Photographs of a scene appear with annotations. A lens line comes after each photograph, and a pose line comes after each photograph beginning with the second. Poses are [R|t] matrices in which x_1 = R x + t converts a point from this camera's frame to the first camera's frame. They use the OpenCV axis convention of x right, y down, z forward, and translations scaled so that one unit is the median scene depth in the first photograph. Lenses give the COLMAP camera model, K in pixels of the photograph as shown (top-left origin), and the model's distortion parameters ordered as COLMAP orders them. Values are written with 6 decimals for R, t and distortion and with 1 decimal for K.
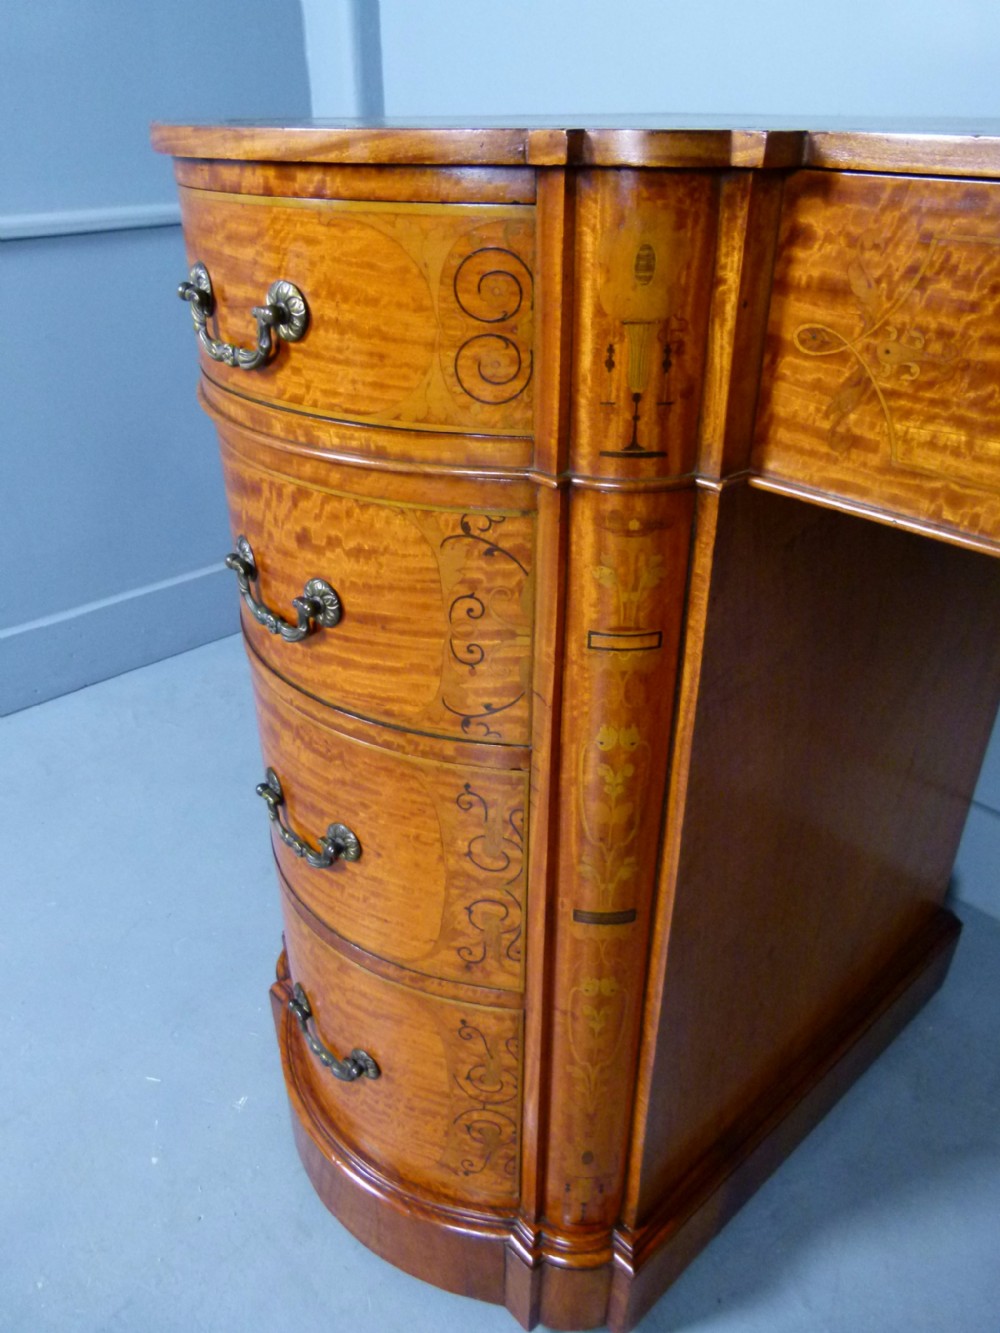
lens RADIAL K [[991.7, 0, 500.2], [0, 991.7, 658.6], [0, 0, 1]] dist [-0.042195, 0.024173]
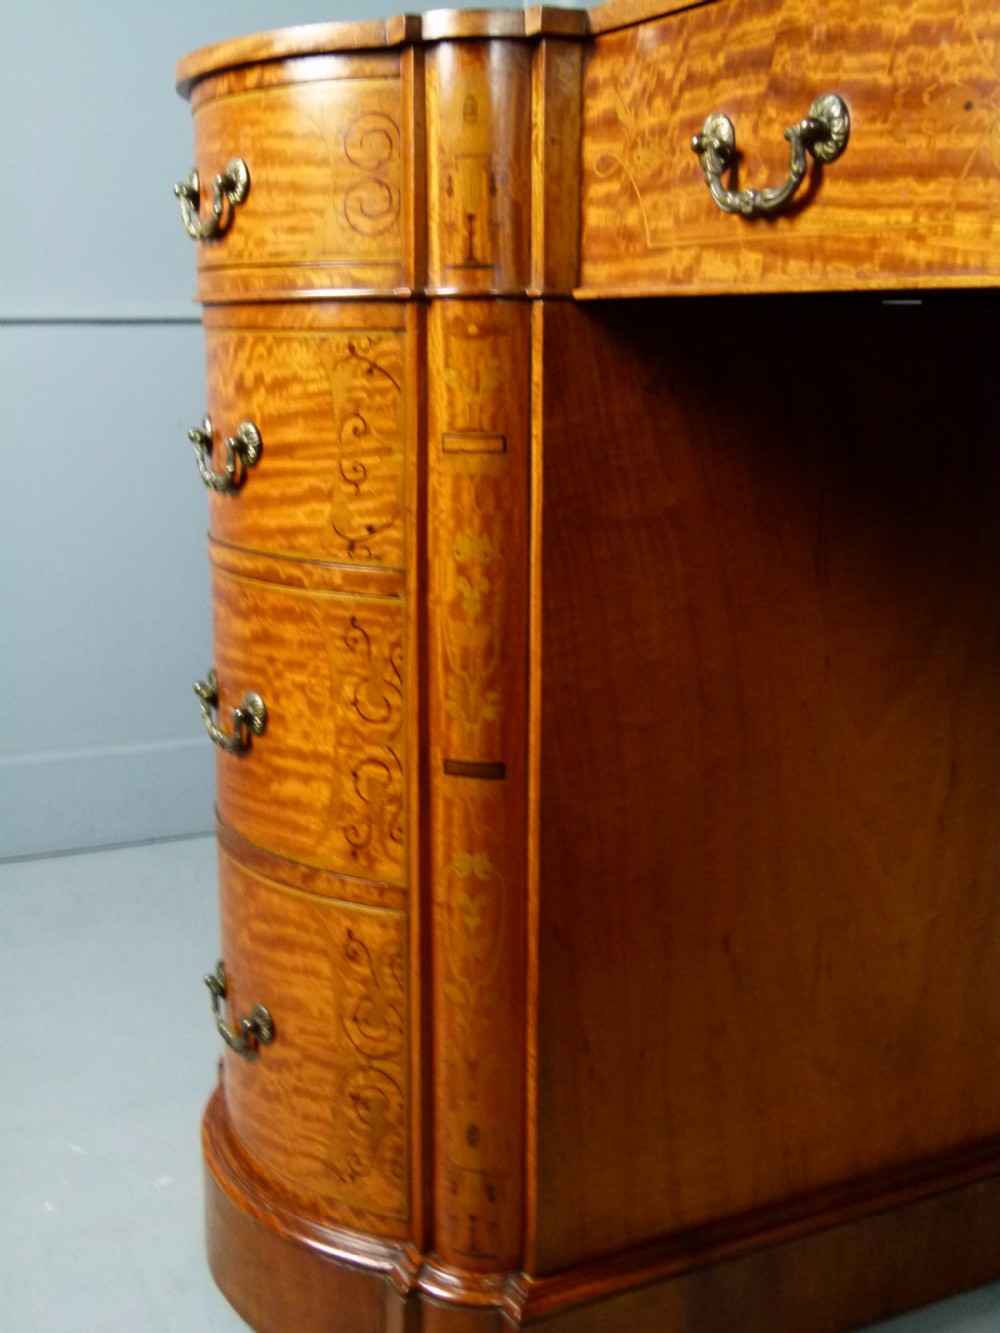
lens RADIAL K [[1586.7, 0, 512.3], [0, 1586.7, 666.3], [0, 0, 1]] dist [-0.054052, 0.000000]
pose [[0.966822, 0.059271, -0.248478, 0.601997], [-0.130977, 0.950139, -0.282984, 0.690172], [0.219316, 0.306140, 0.926379, -0.538626]]
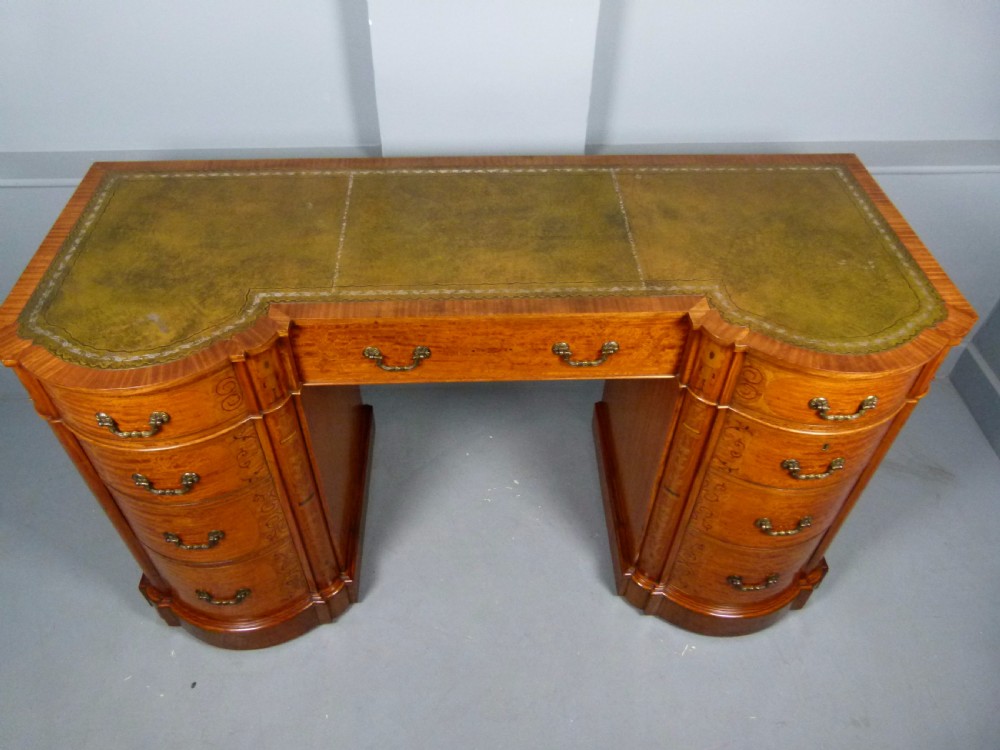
lens RADIAL K [[744.0, 0, 495.9], [0, 744.0, 377.4], [0, 0, 1]] dist [-0.042195, 0.024173]
pose [[0.649759, -0.540034, 0.534955, -0.648982], [0.360984, 0.838555, 0.408063, -0.947588], [-0.668958, -0.072032, 0.739802, -1.320790]]
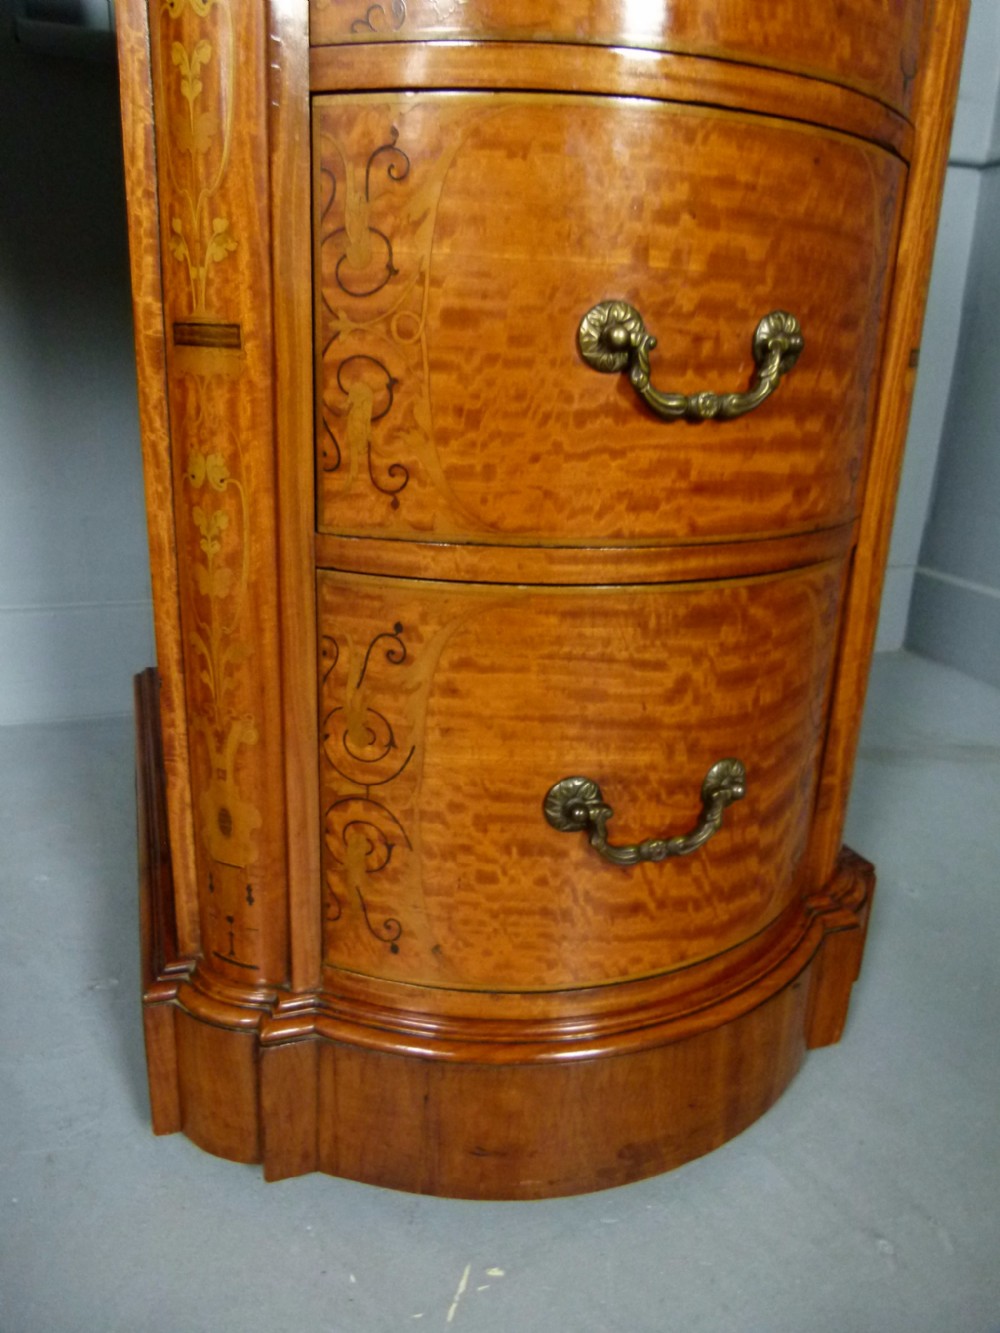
lens RADIAL K [[991.7, 0, 499.5], [0, 991.7, 648.7], [0, 0, 1]] dist [-0.042195, 0.024173]
pose [[0.384883, -0.267577, 0.883328, 0.335660], [0.415151, 0.904962, 0.093241, 1.054028], [-0.824327, 0.330828, 0.459389, -0.227597]]
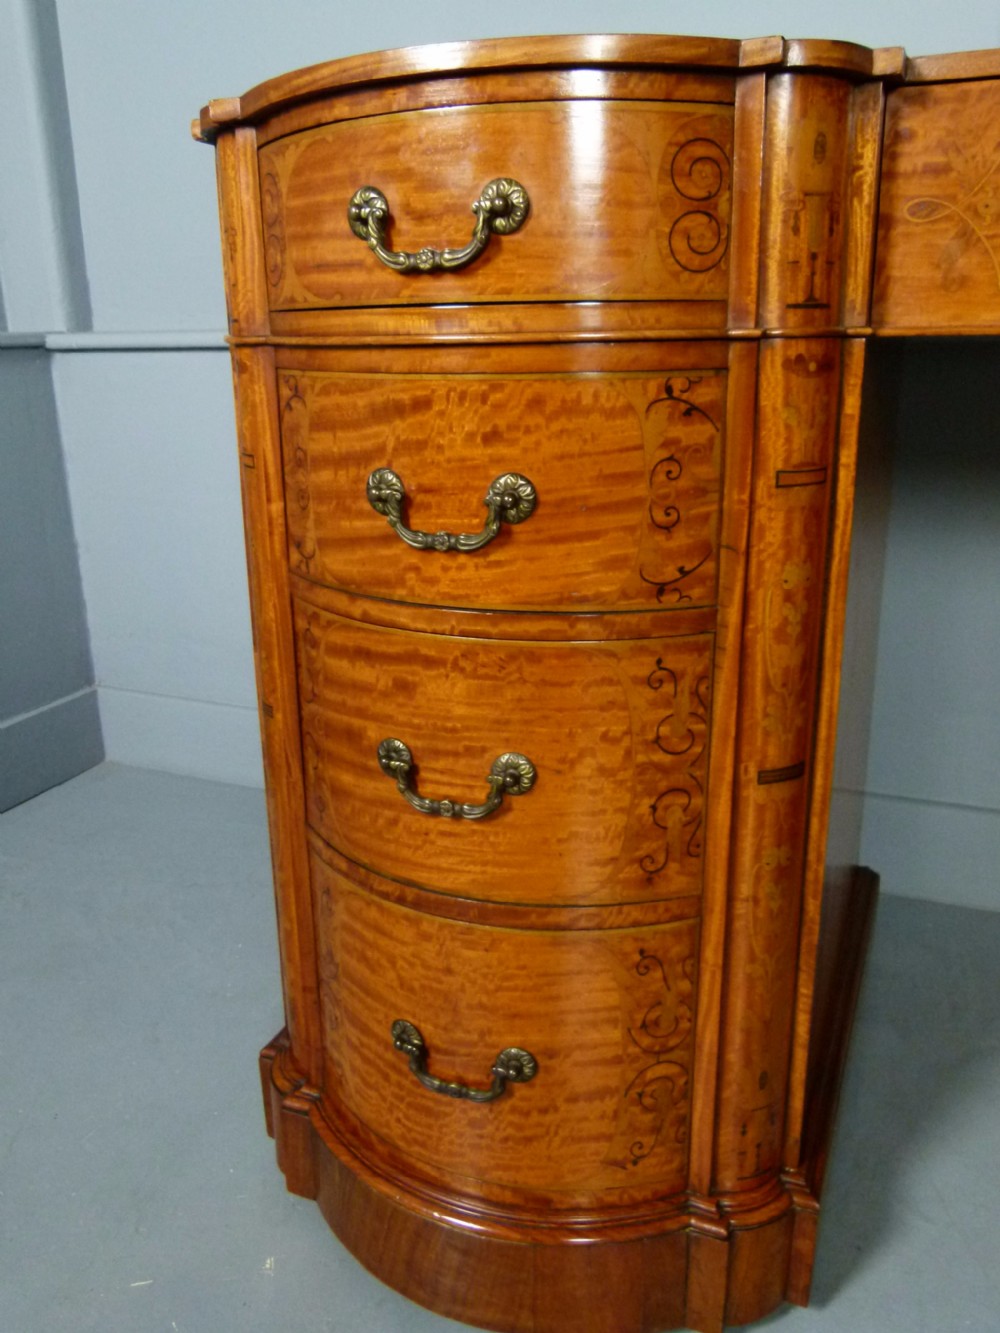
lens RADIAL K [[1082.6, 0, 503.5], [0, 1082.6, 655.7], [0, 0, 1]] dist [-0.040102, 0.026724]
pose [[0.908514, -0.135336, 0.395332, -0.701475], [0.218614, 0.960231, -0.173677, 0.316089], [-0.356105, 0.244213, 0.901969, 0.029599]]
